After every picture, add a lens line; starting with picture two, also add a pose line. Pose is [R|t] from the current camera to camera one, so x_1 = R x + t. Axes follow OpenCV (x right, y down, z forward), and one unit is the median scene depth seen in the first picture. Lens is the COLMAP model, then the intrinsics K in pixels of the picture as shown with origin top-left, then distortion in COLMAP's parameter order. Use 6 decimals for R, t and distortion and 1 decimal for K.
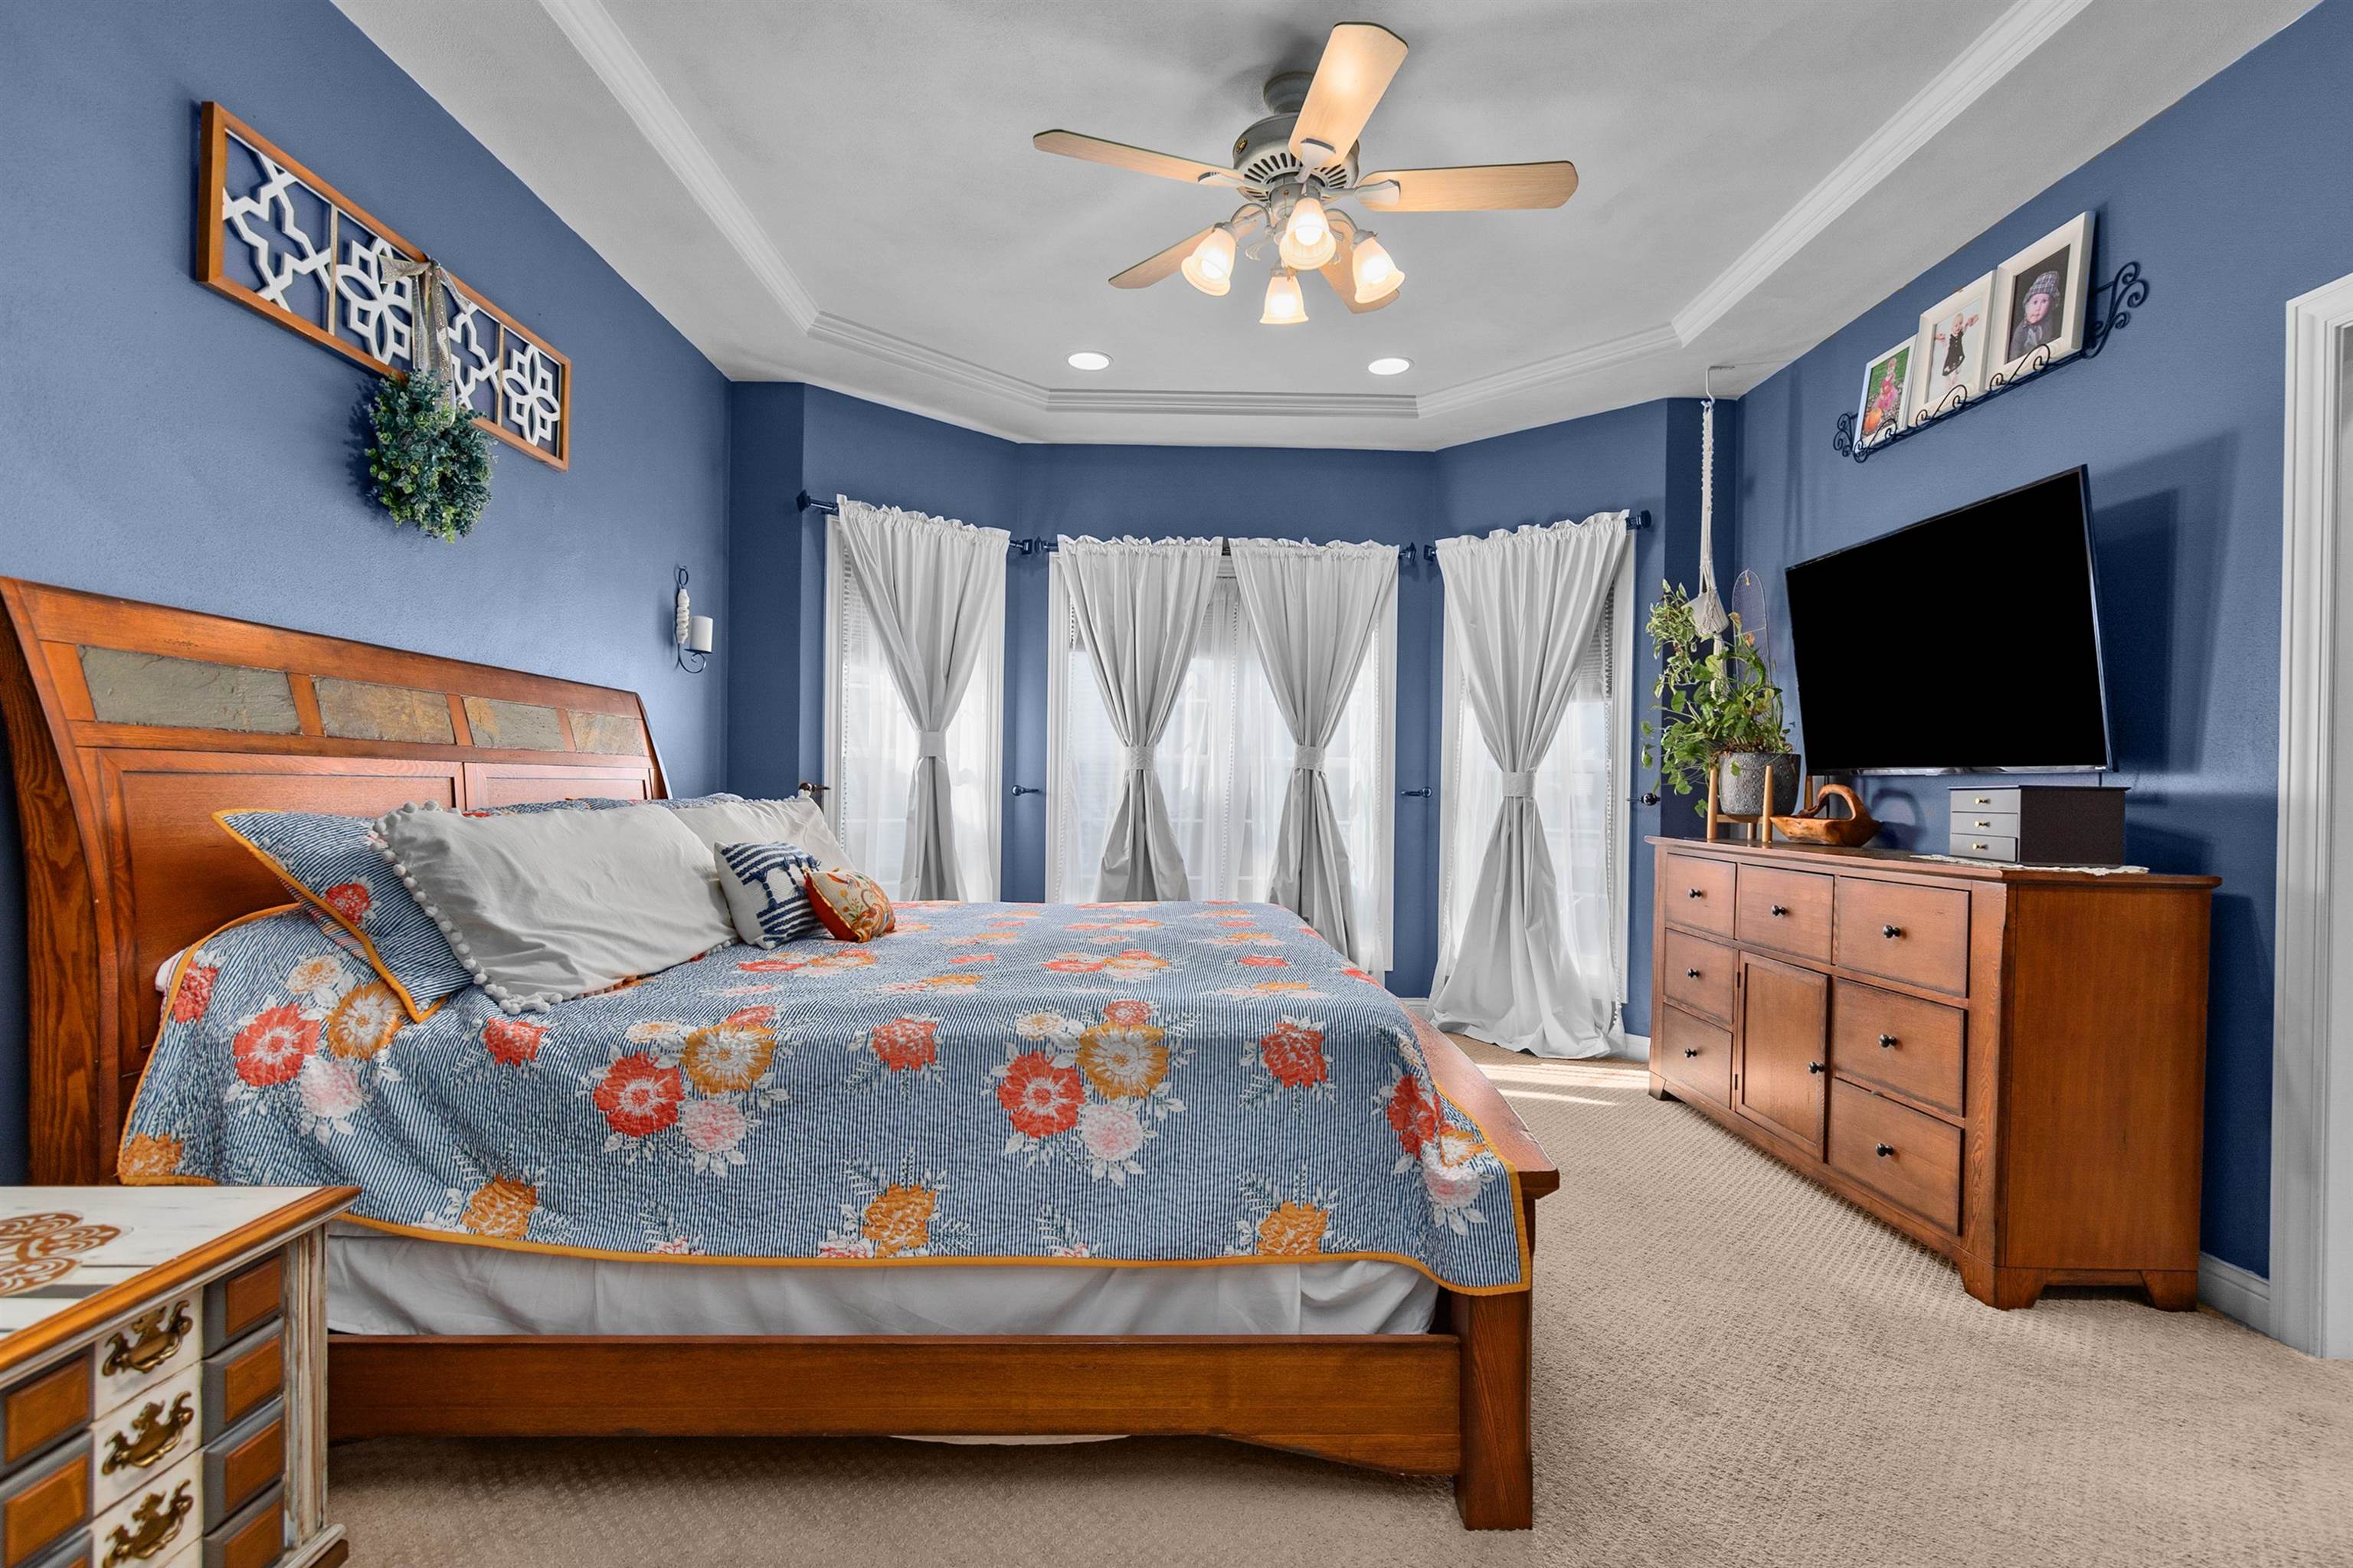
lens RADIAL K [[1091.0, 0, 1176.5], [0, 1091.0, 784.0], [0, 0, 1]] dist [0.000297, 0.000225]
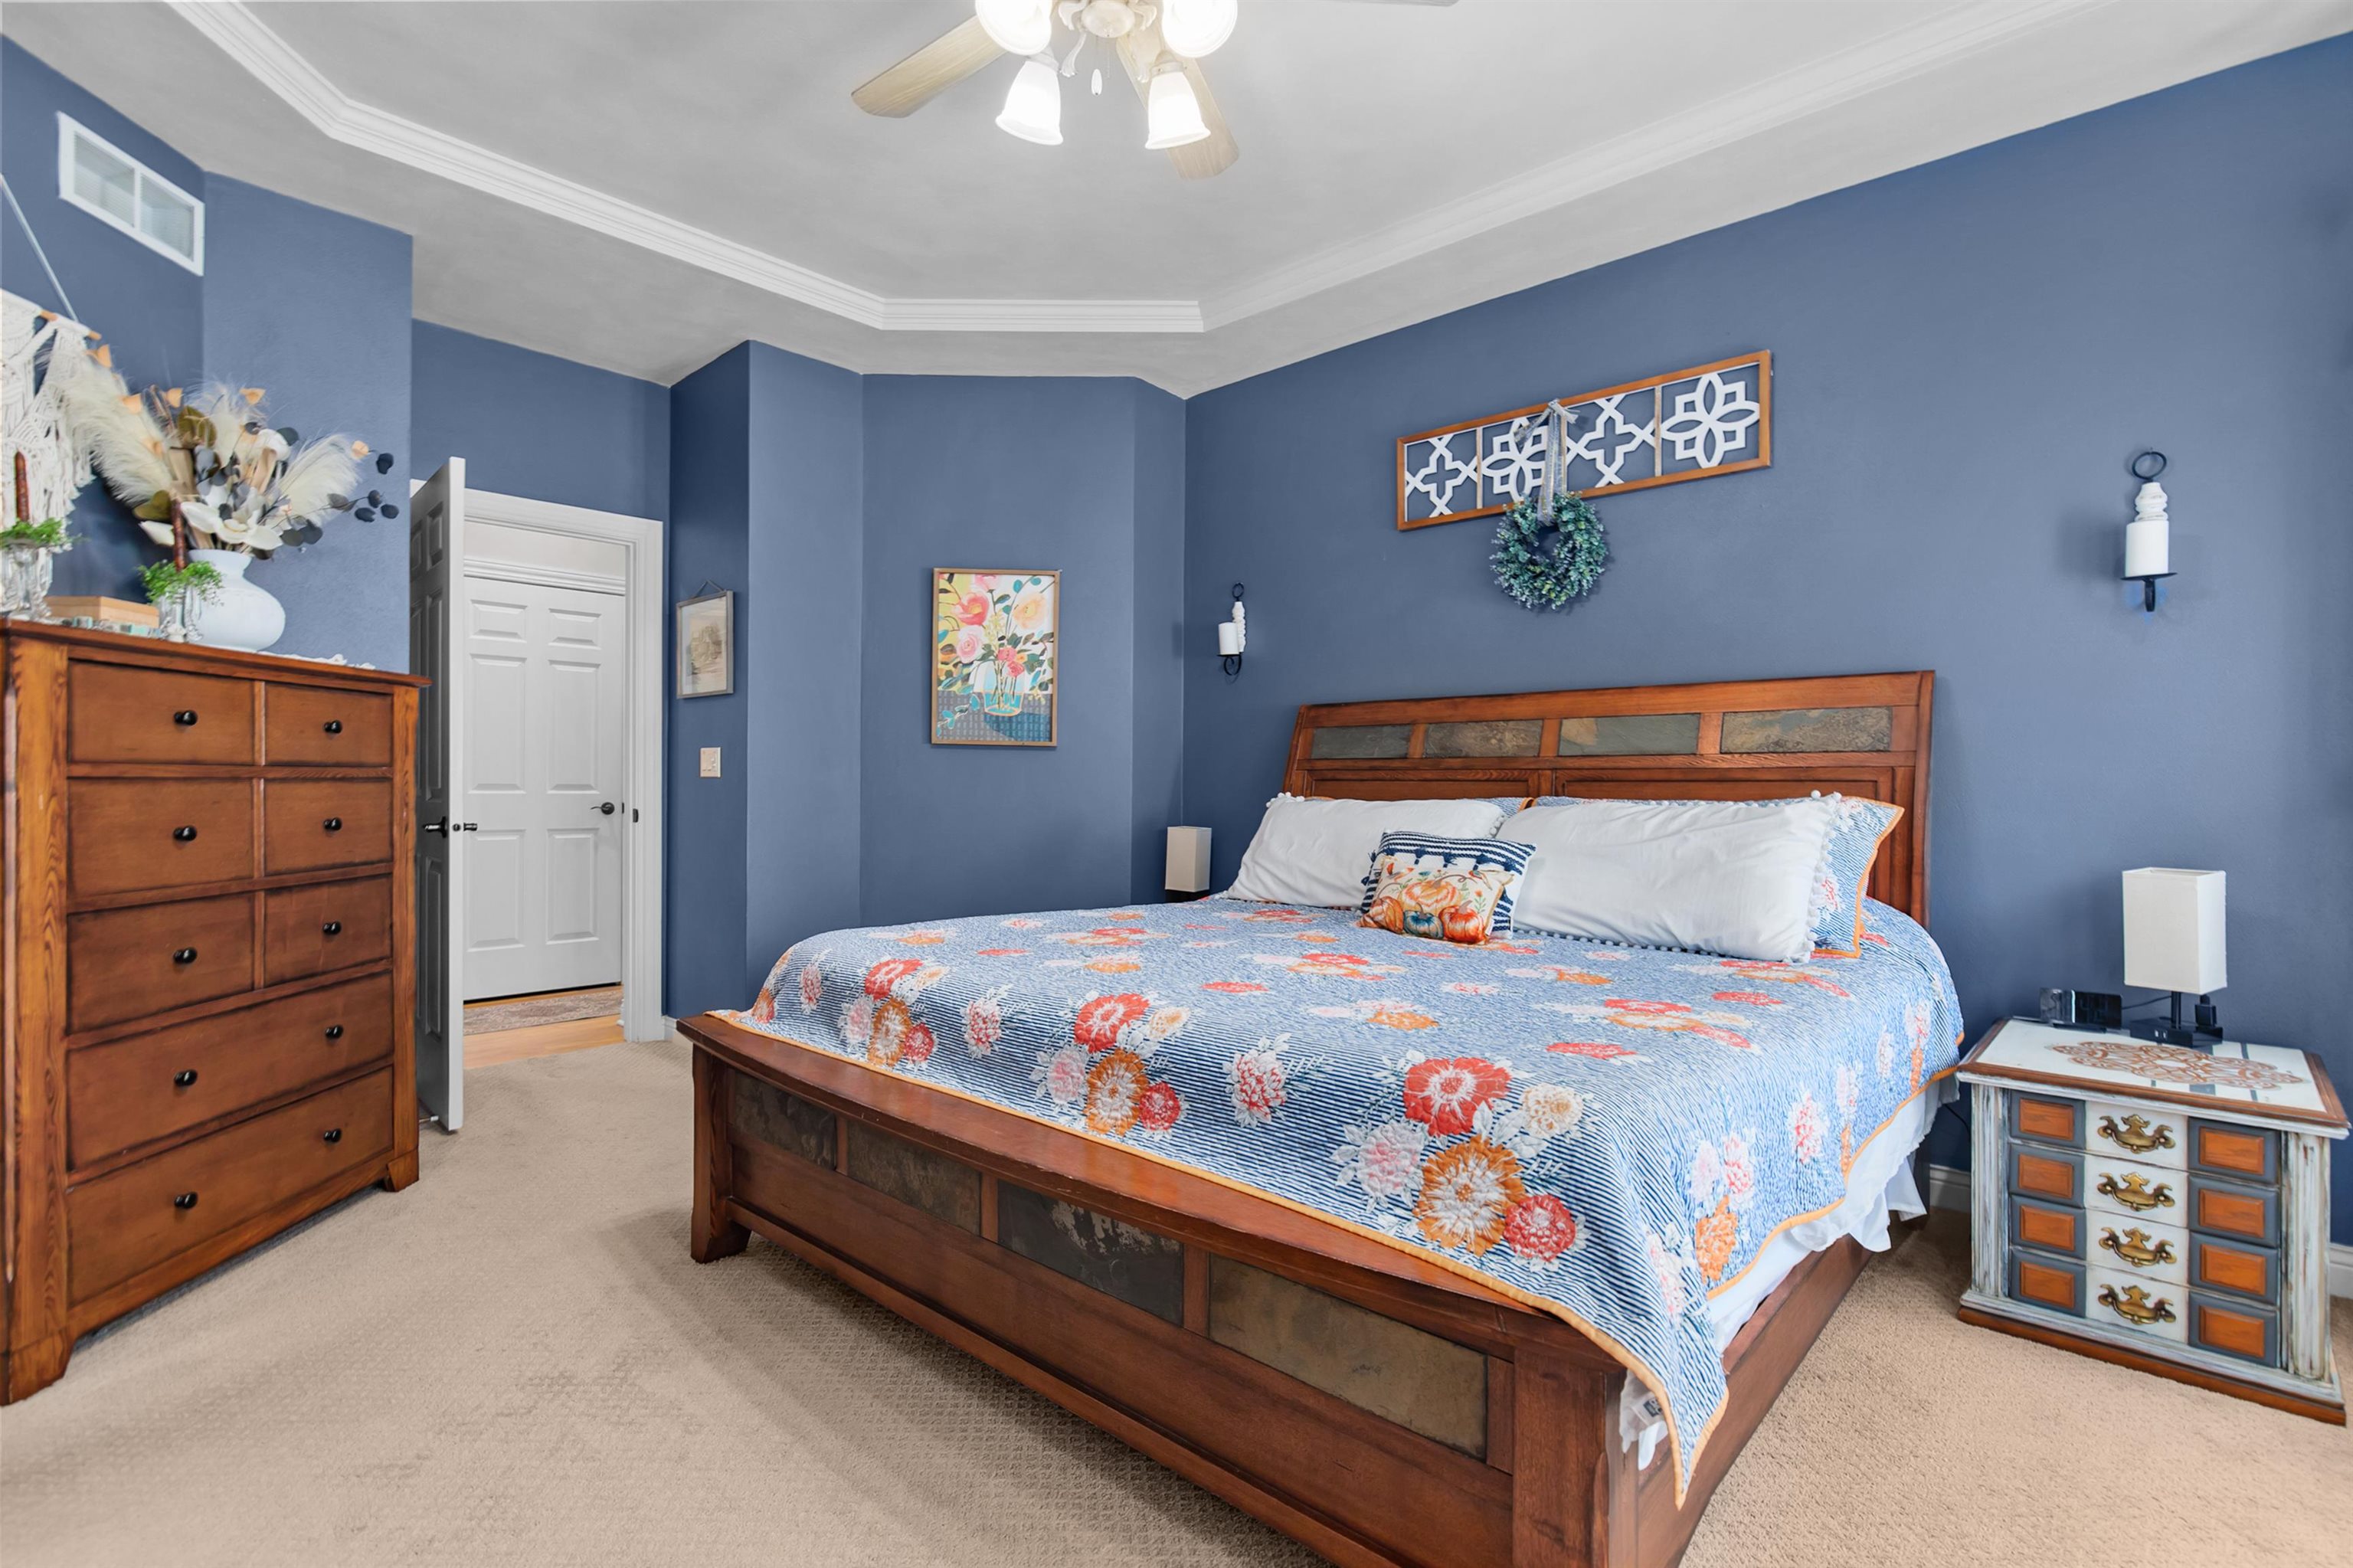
lens RADIAL K [[1091.0, 0, 1176.5], [0, 1091.0, 784.0], [0, 0, 1]] dist [0.000297, 0.000225]
pose [[-0.687090, -0.017956, -0.726350, 0.640814], [-0.013864, 0.999837, -0.011602, 0.018802], [0.726440, 0.002099, -0.687227, 1.649388]]
